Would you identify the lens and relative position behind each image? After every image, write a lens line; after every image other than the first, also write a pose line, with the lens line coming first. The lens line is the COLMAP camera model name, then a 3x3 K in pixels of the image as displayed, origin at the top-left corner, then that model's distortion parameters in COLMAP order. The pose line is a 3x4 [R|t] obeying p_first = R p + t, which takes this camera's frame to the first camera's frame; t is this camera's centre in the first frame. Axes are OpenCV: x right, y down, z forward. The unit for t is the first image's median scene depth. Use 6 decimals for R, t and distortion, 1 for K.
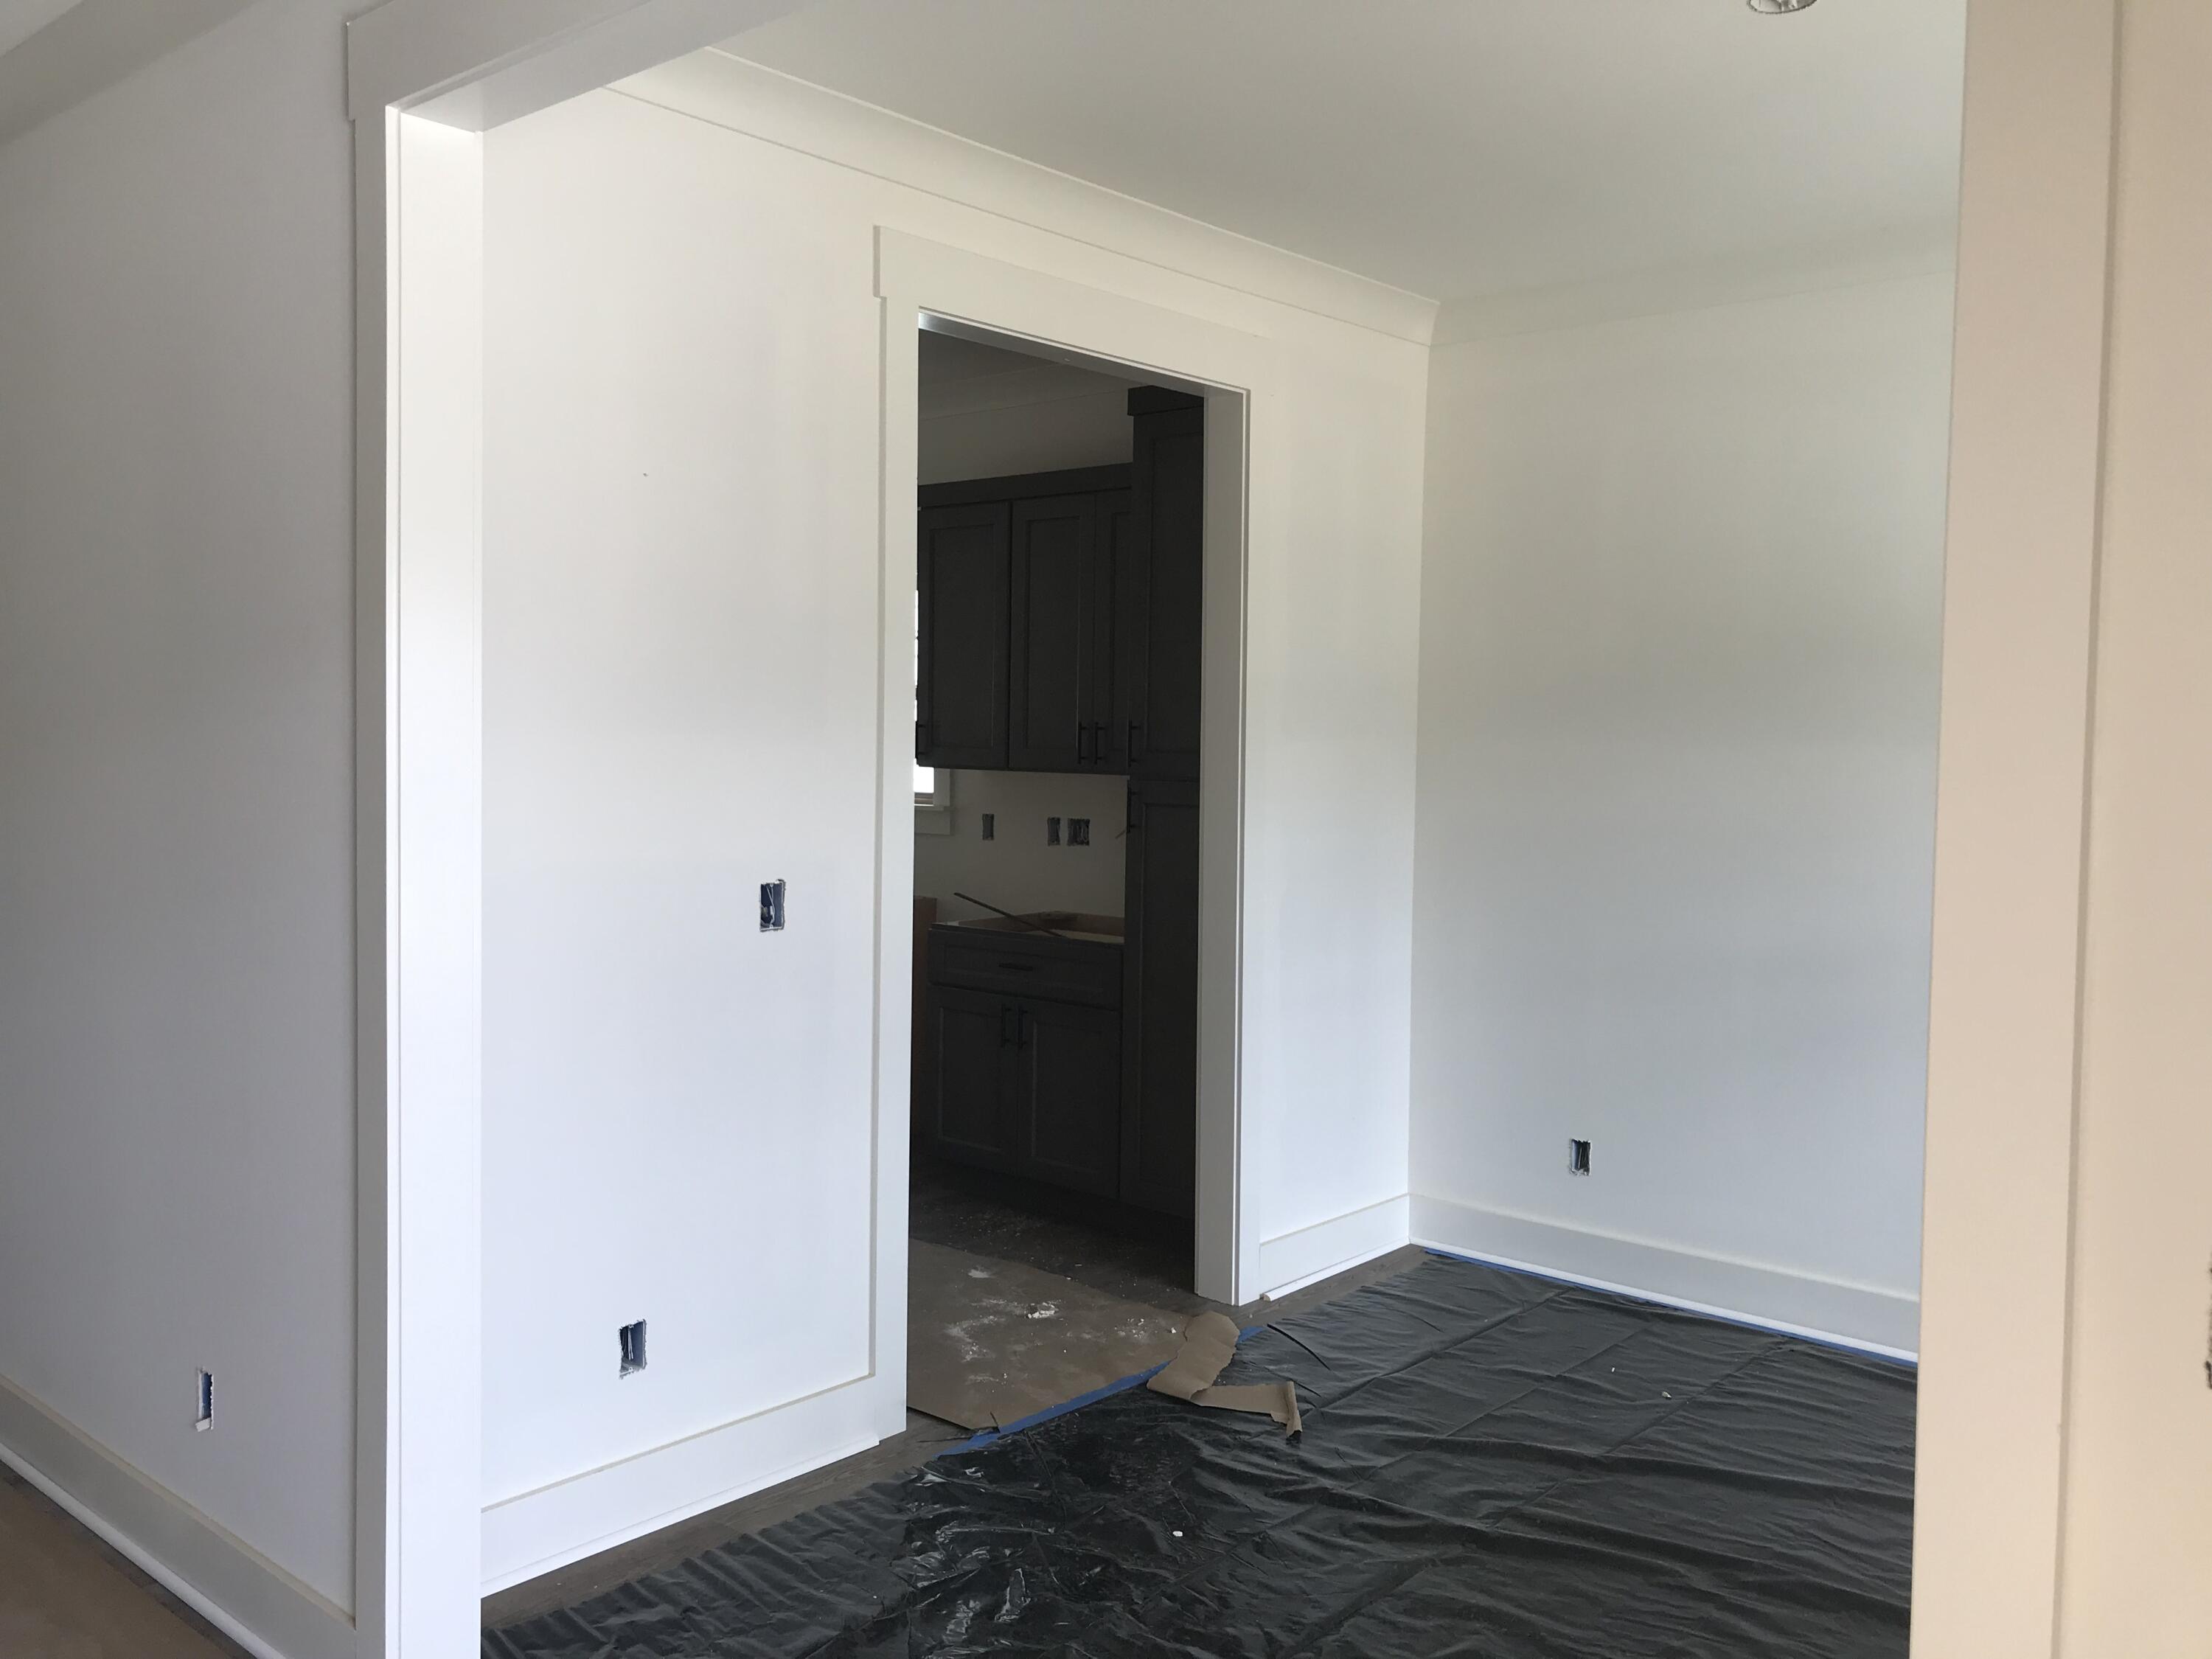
lens RADIAL K [[1833.7, 0, 1116.8], [0, 1833.7, 820.0], [0, 0, 1]] dist [0.035153, -0.038160]
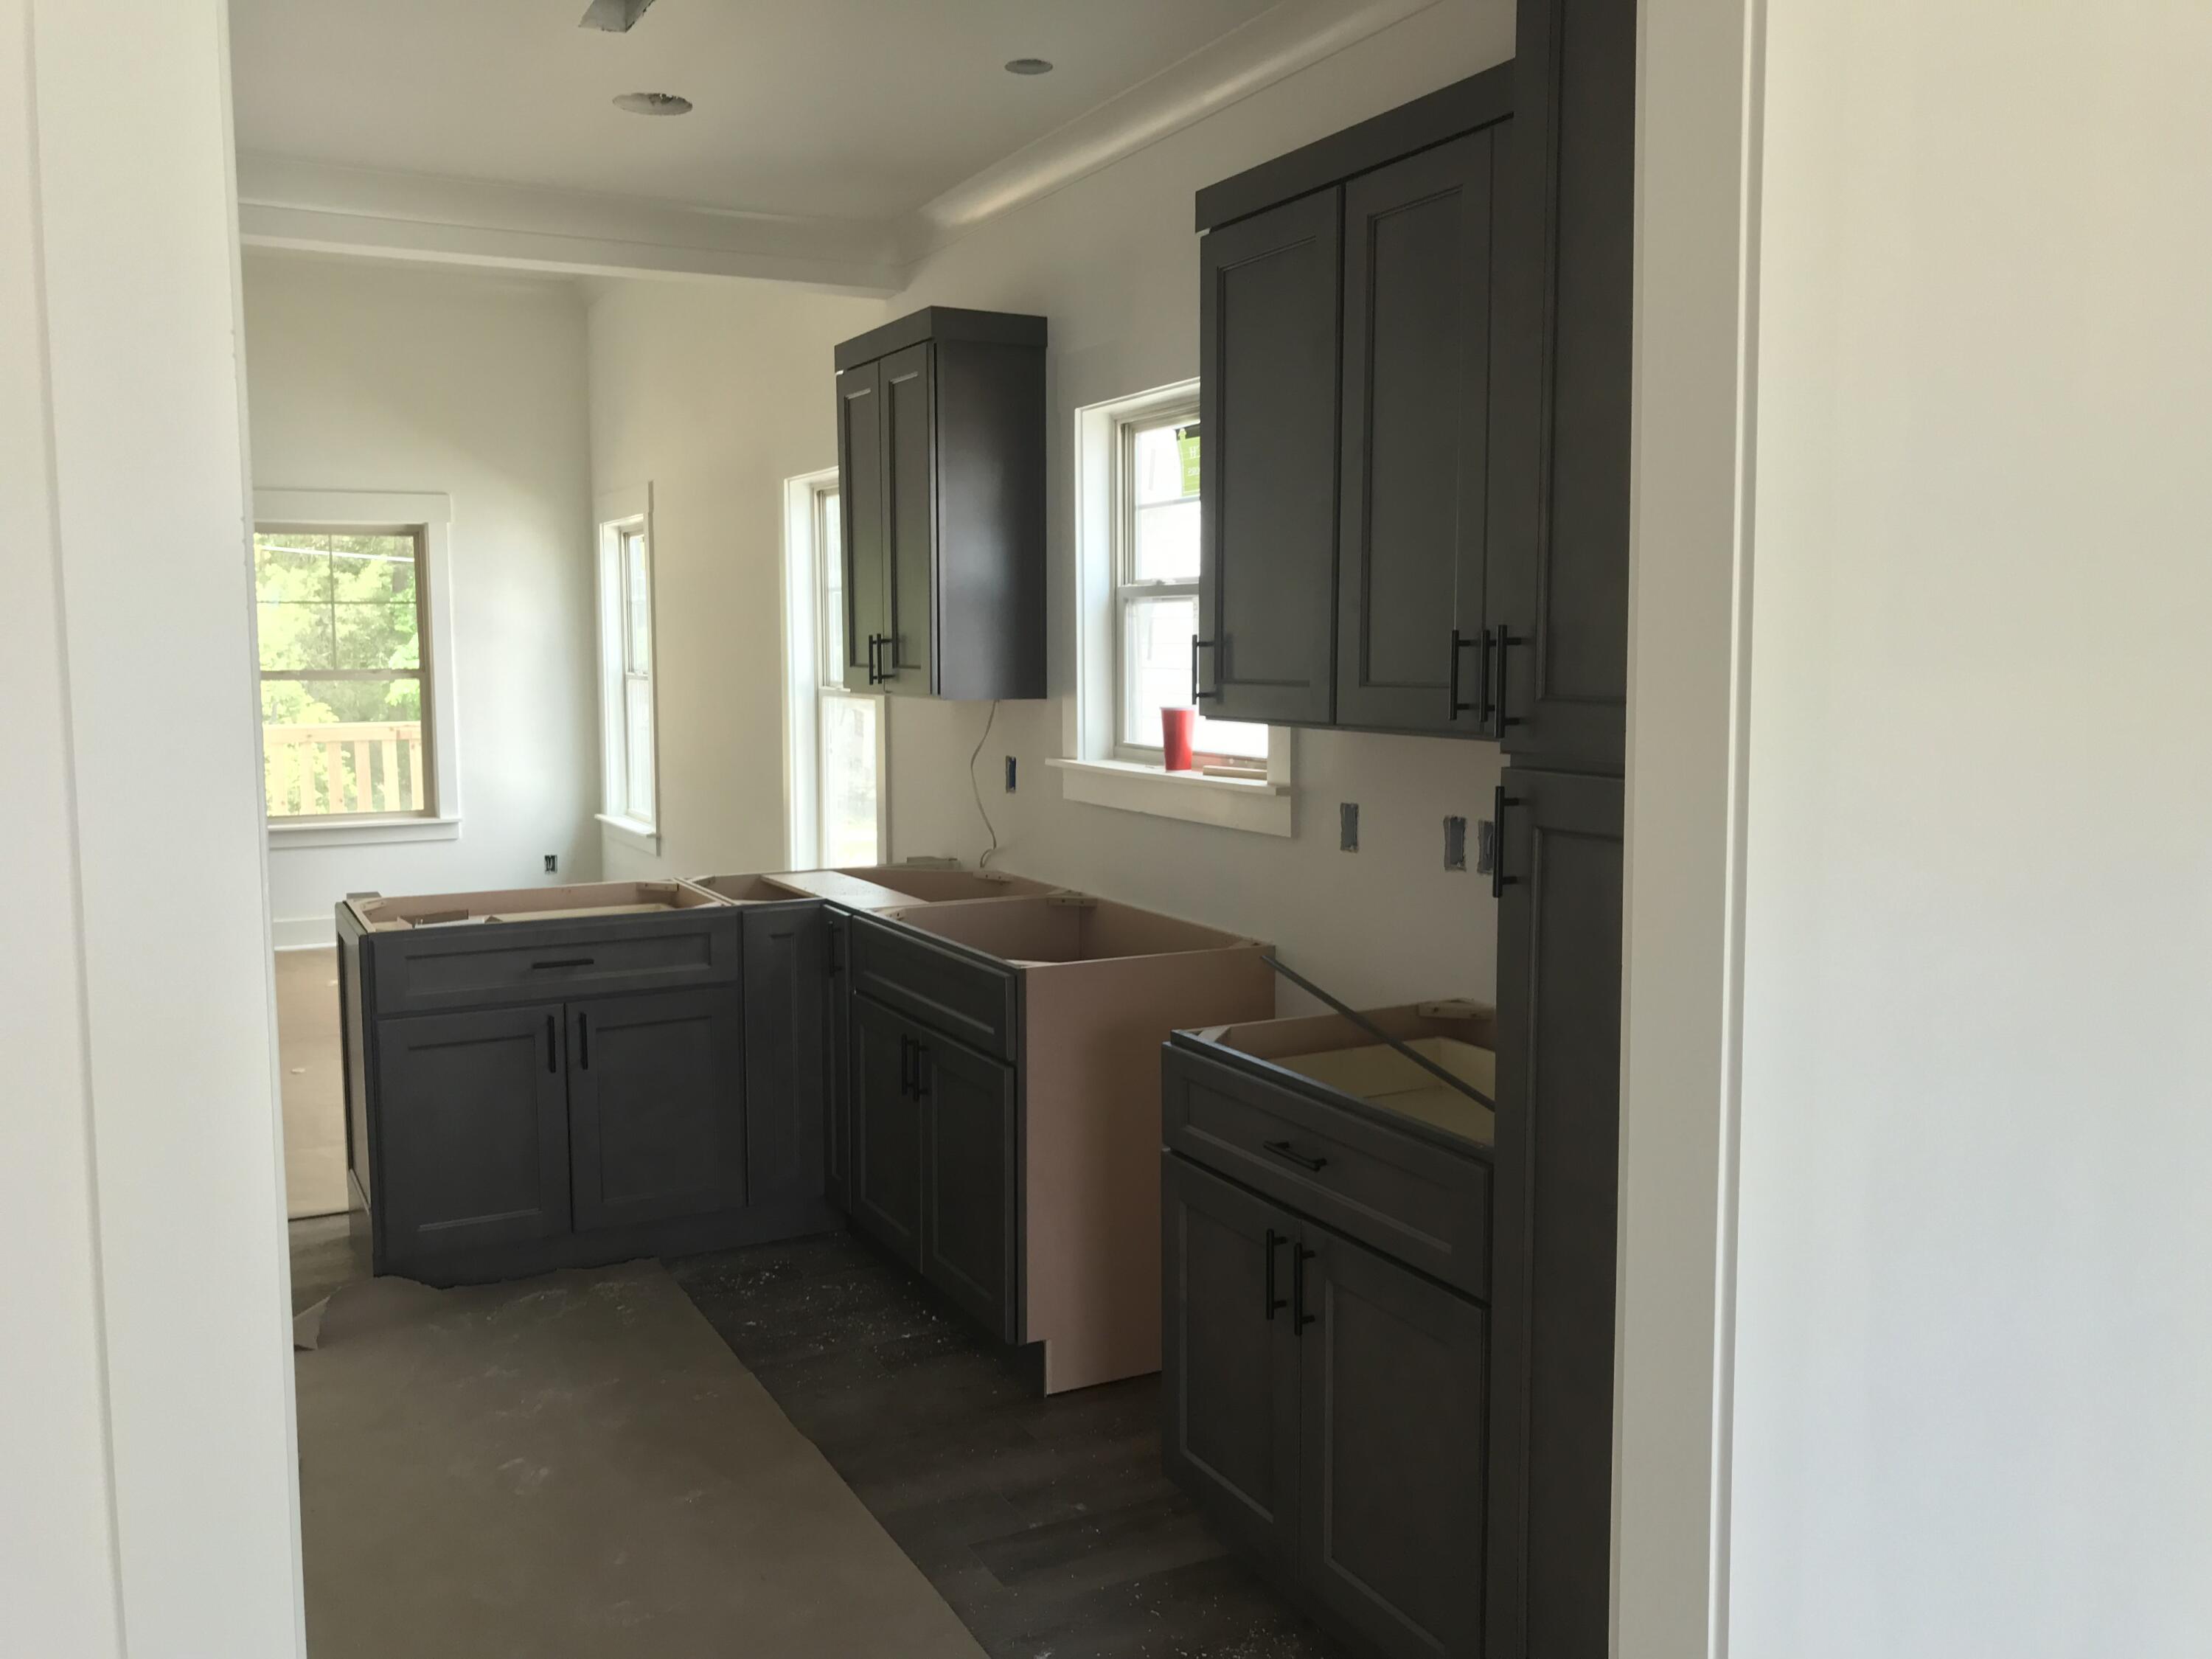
lens RADIAL K [[1833.7, 0, 1106.0], [0, 1833.7, 795.5], [0, 0, 1]] dist [0.035153, -0.038160]
pose [[0.929788, 0.016287, -0.367734, 0.069948], [-0.003610, 0.999376, 0.035136, -0.027370], [0.368077, -0.031341, 0.929267, 0.528944]]
